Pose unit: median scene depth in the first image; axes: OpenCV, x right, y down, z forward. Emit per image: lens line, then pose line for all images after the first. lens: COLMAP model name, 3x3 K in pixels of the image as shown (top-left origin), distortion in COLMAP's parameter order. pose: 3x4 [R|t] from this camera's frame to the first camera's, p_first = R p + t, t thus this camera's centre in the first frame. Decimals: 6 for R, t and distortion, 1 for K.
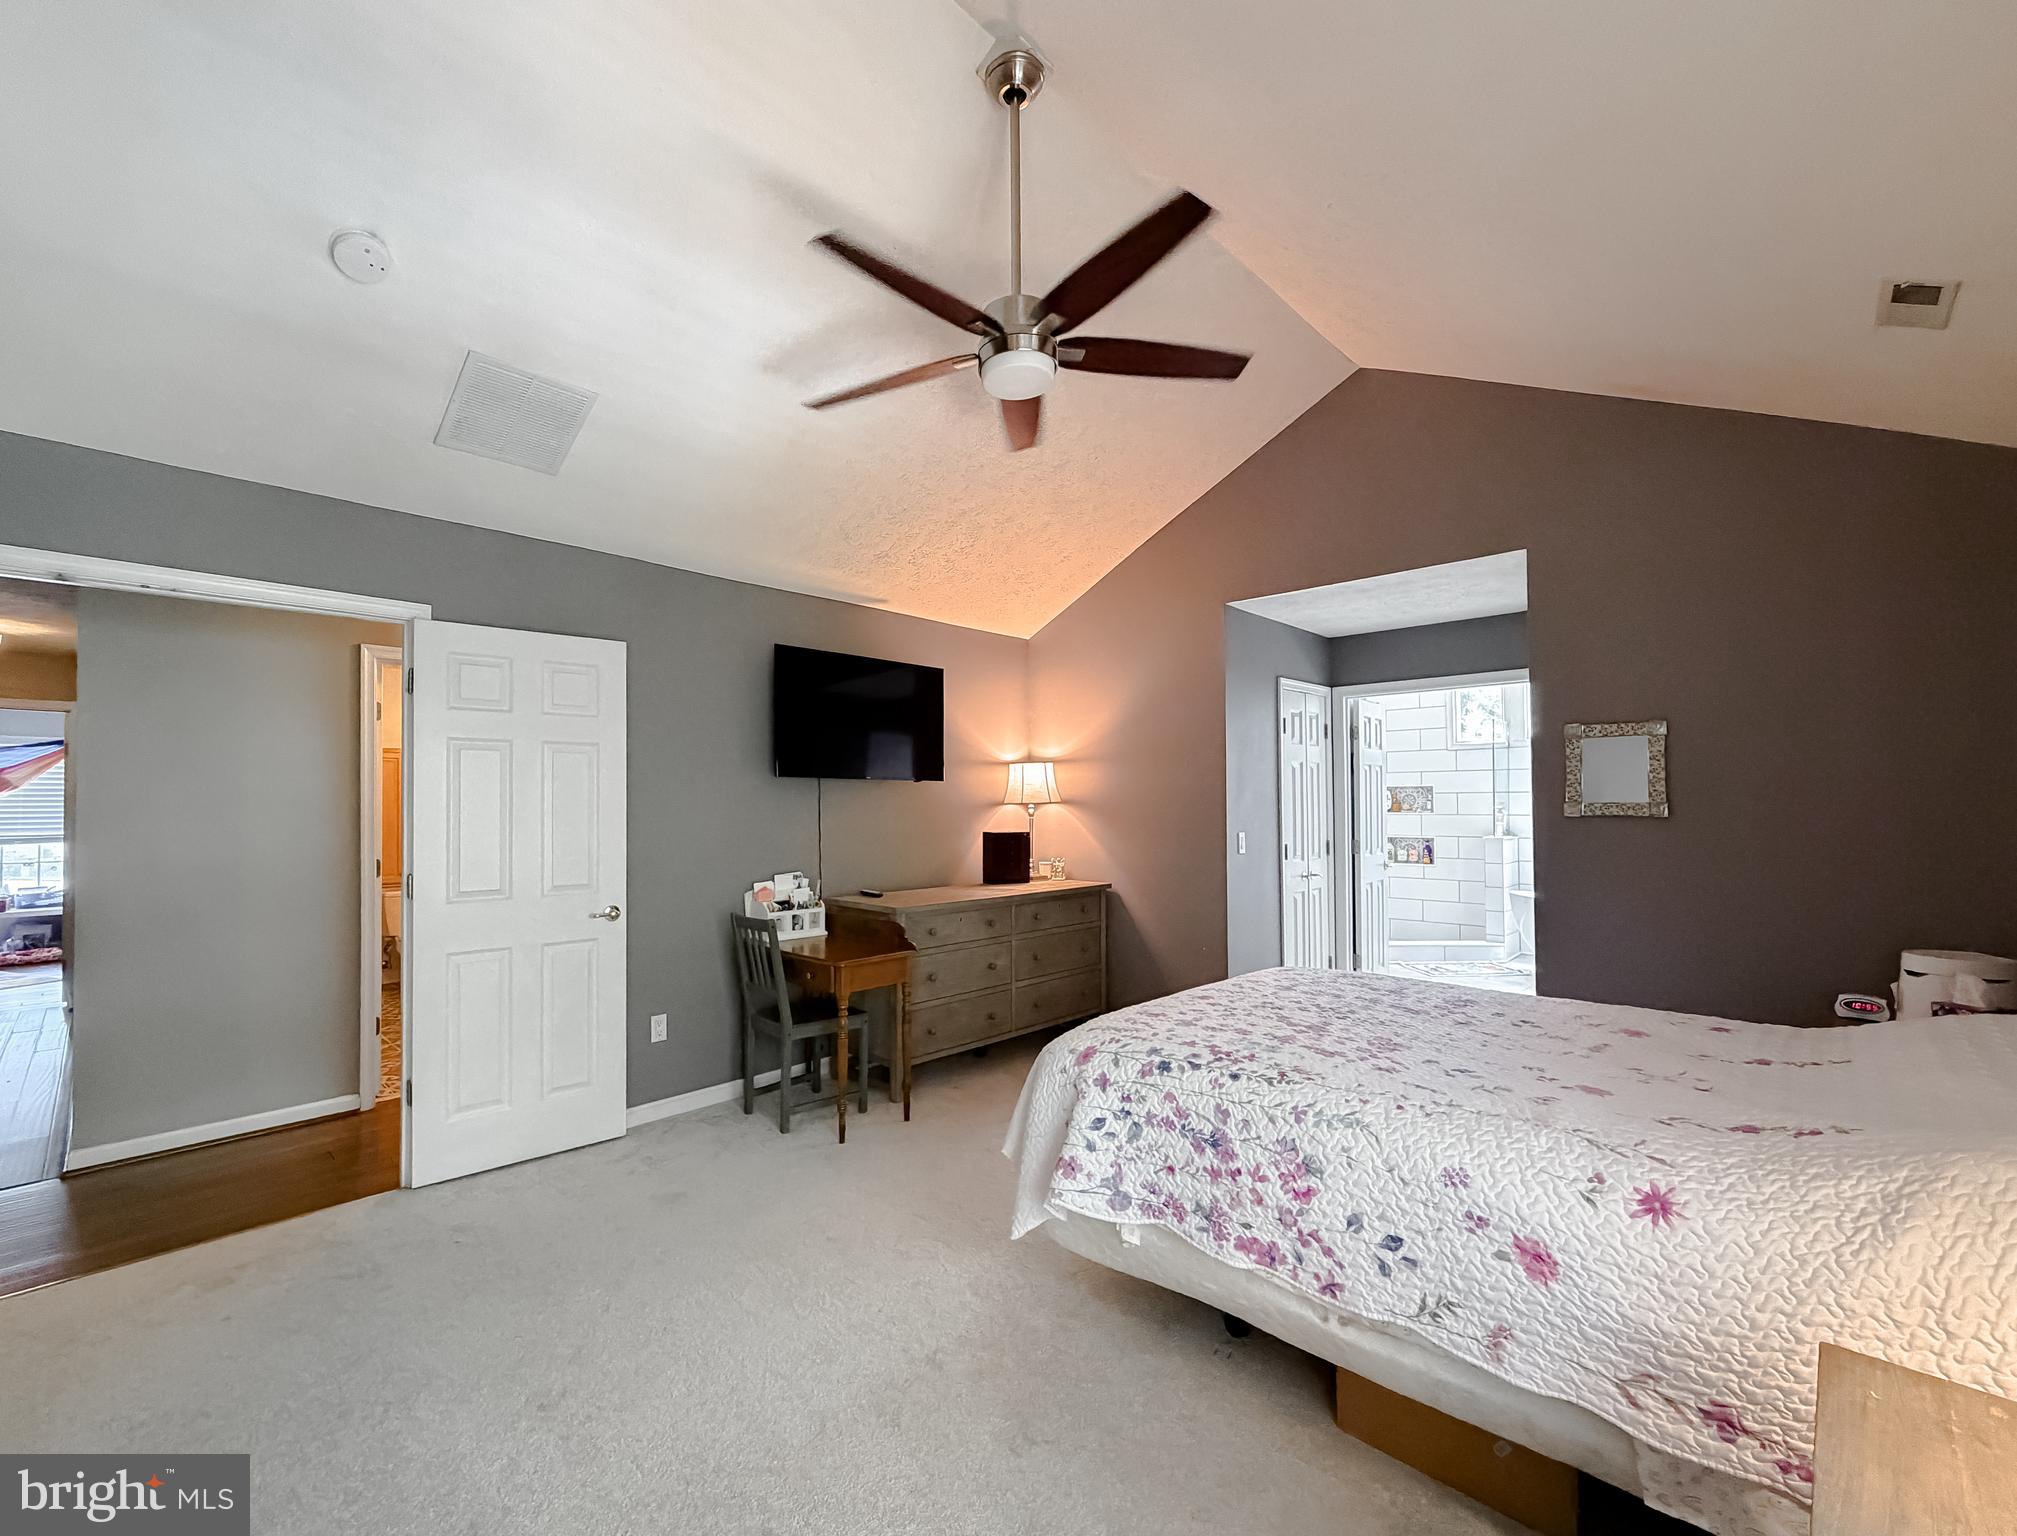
lens RADIAL K [[891.6, 0, 1019.4], [0, 891.6, 799.7], [0, 0, 1]] dist [0.002203, 0.000313]
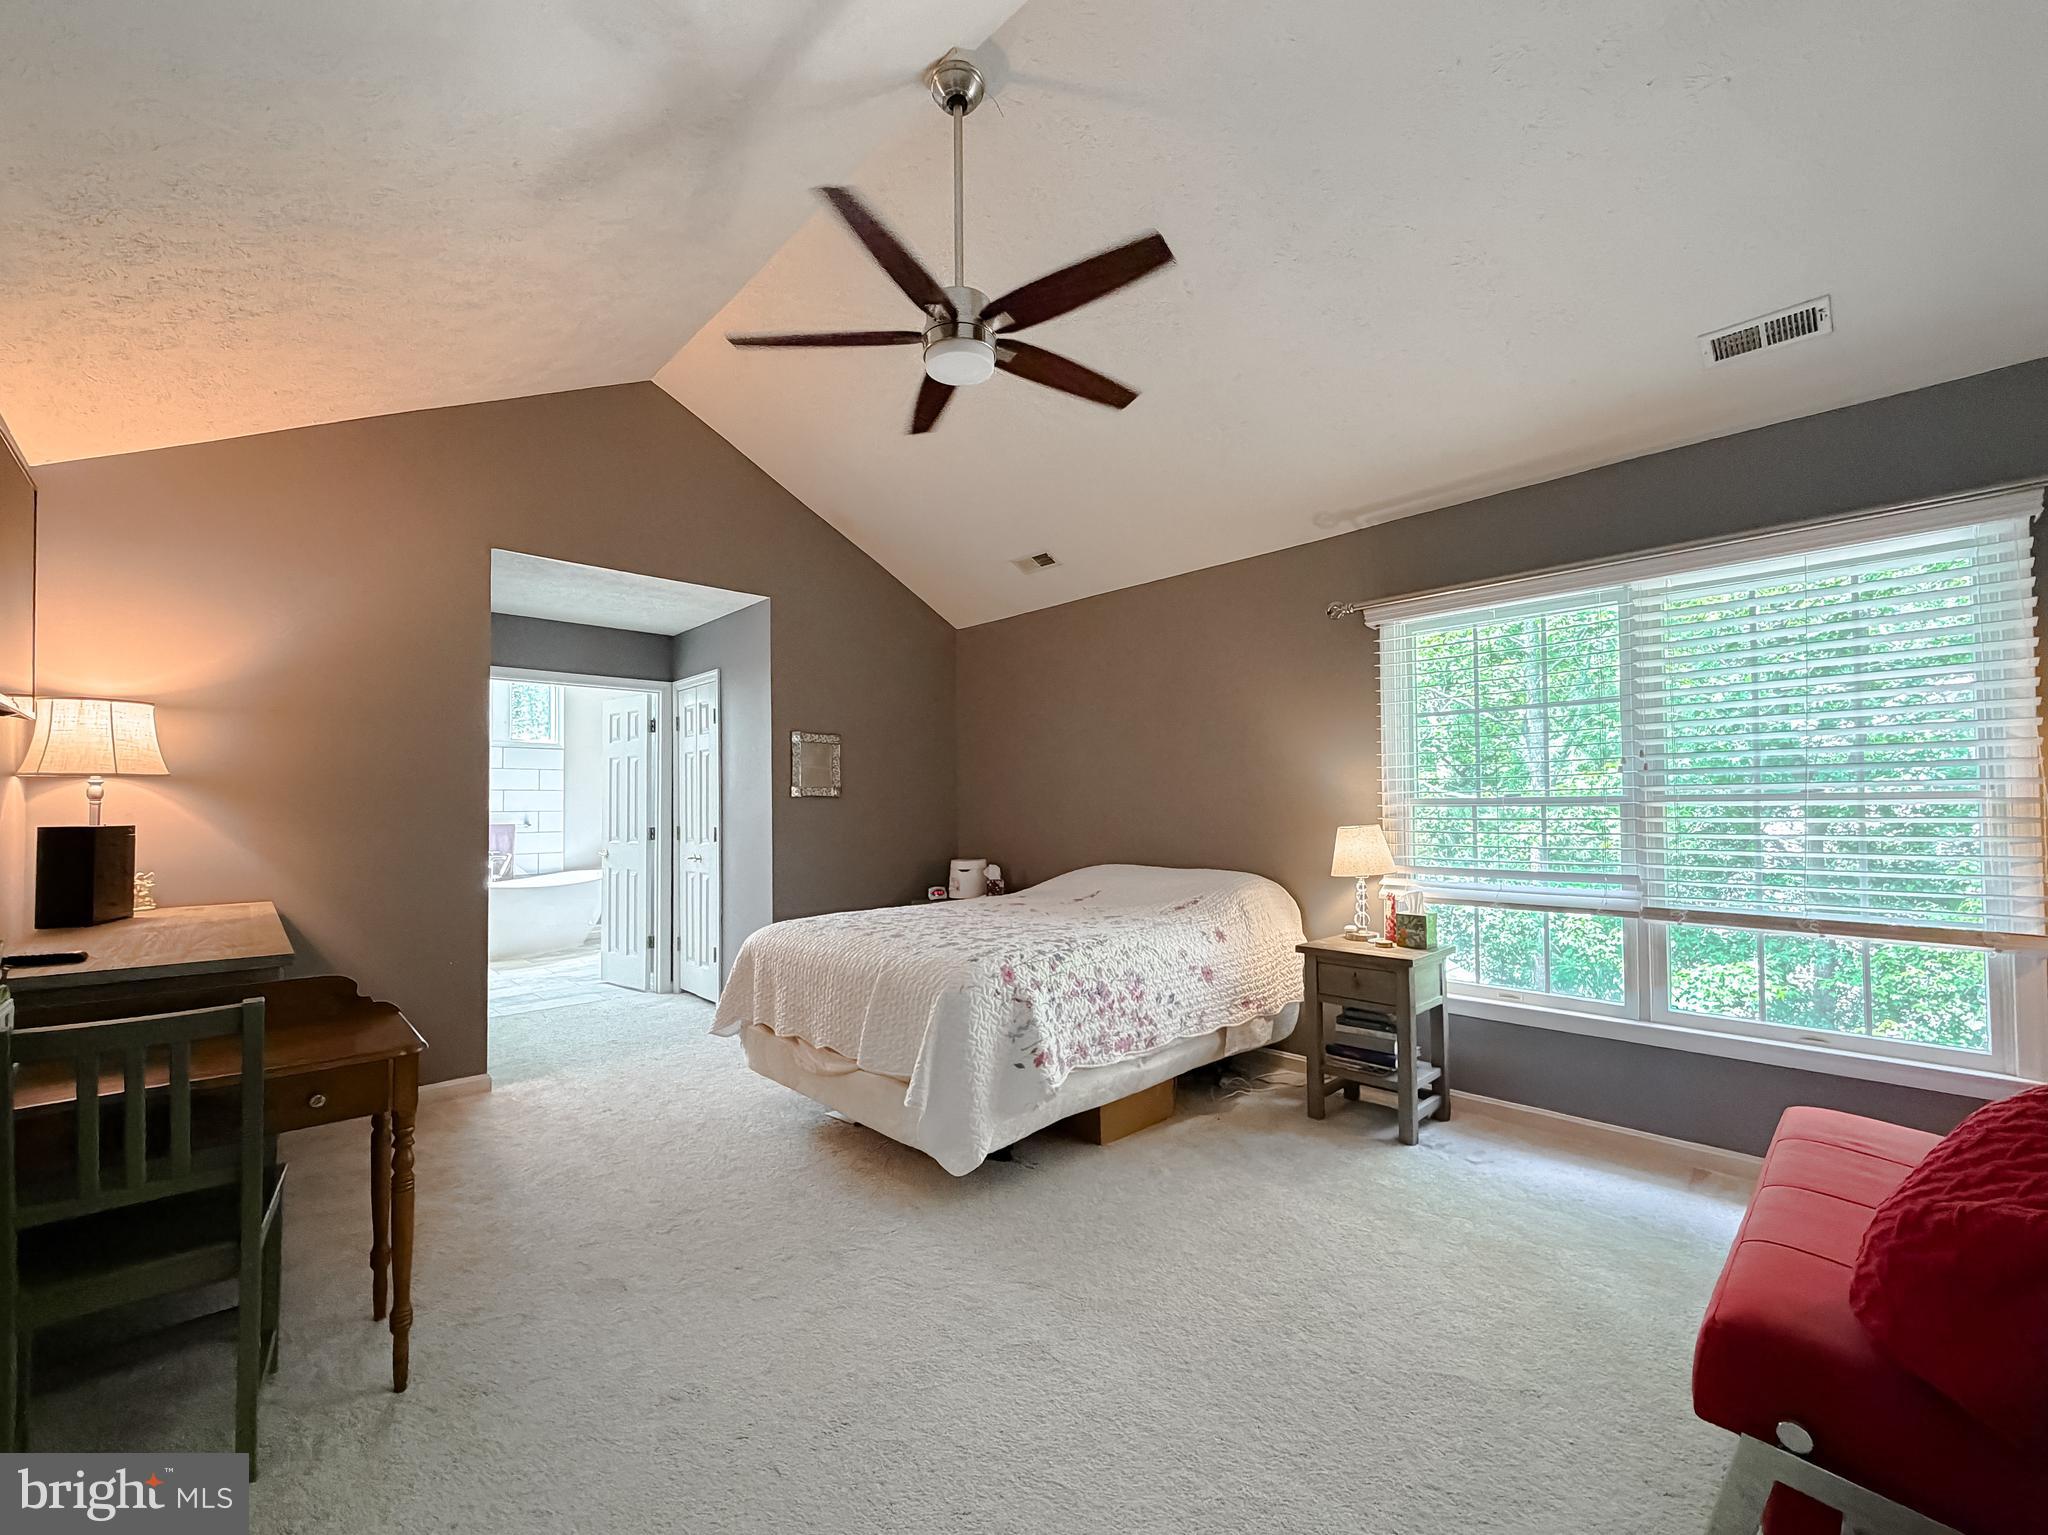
lens RADIAL K [[833.2, 0, 1020.9], [0, 833.2, 771.7], [0, 0, 1]] dist [0.001847, 0.000060]
pose [[0.048775, 0.041921, 0.997930, -1.271532], [0.005796, 0.999090, -0.042253, 0.073222], [-0.998793, 0.007845, 0.048487, 1.109560]]
